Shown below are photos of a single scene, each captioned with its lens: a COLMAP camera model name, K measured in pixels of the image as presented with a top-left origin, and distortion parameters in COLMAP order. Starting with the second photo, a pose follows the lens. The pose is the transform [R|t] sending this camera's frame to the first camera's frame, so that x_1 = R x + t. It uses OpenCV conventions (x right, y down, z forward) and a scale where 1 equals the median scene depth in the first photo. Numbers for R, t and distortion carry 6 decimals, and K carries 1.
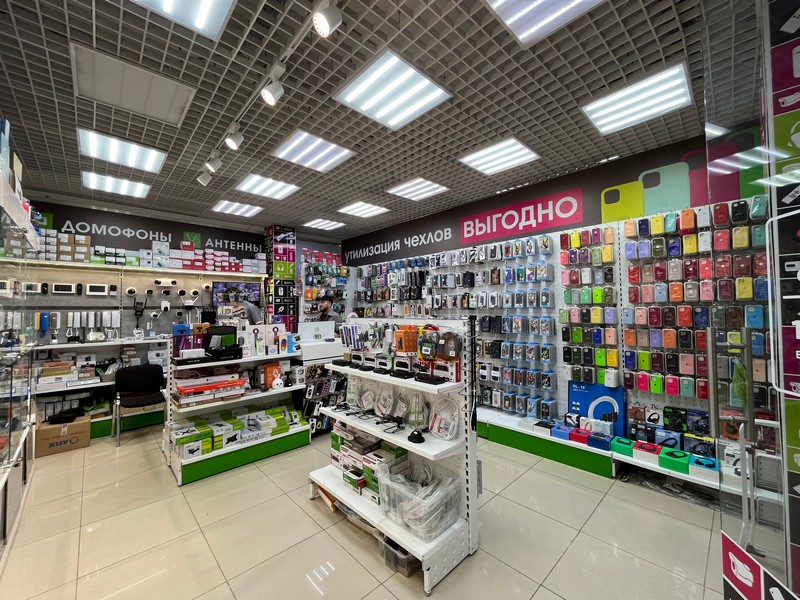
lens RADIAL K [[324.1, 0, 397.9], [0, 324.1, 300.6], [0, 0, 1]] dist [-0.003514, 0.000074]
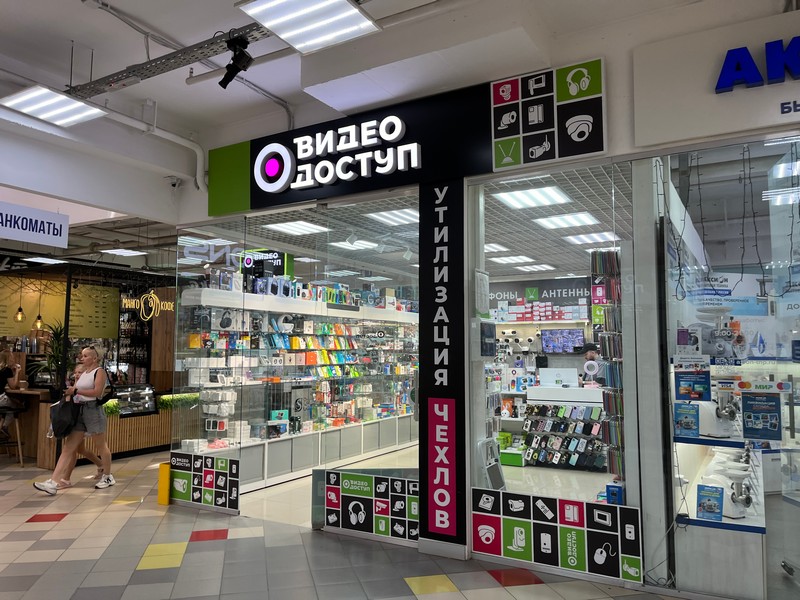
lens RADIAL K [[592.0, 0, 401.3], [0, 592.0, 306.5], [0, 0, 1]] dist [0.072368, -0.008588]
pose [[0.286950, -0.059873, -0.956073, 1.470866], [0.019598, 0.998203, -0.056629, -0.037091], [0.957745, -0.002488, 0.287607, -0.071597]]
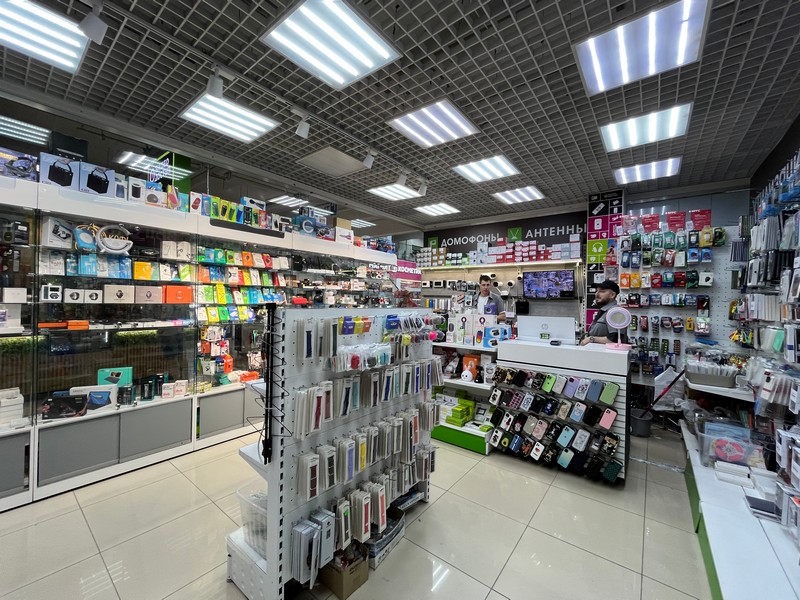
lens RADIAL K [[324.1, 0, 397.9], [0, 324.1, 300.6], [0, 0, 1]] dist [-0.003514, 0.000074]
pose [[0.148538, 0.017721, -0.988748, 0.439235], [0.001427, 0.999835, 0.018134, 0.013231], [0.988906, -0.004105, 0.148488, 0.528779]]
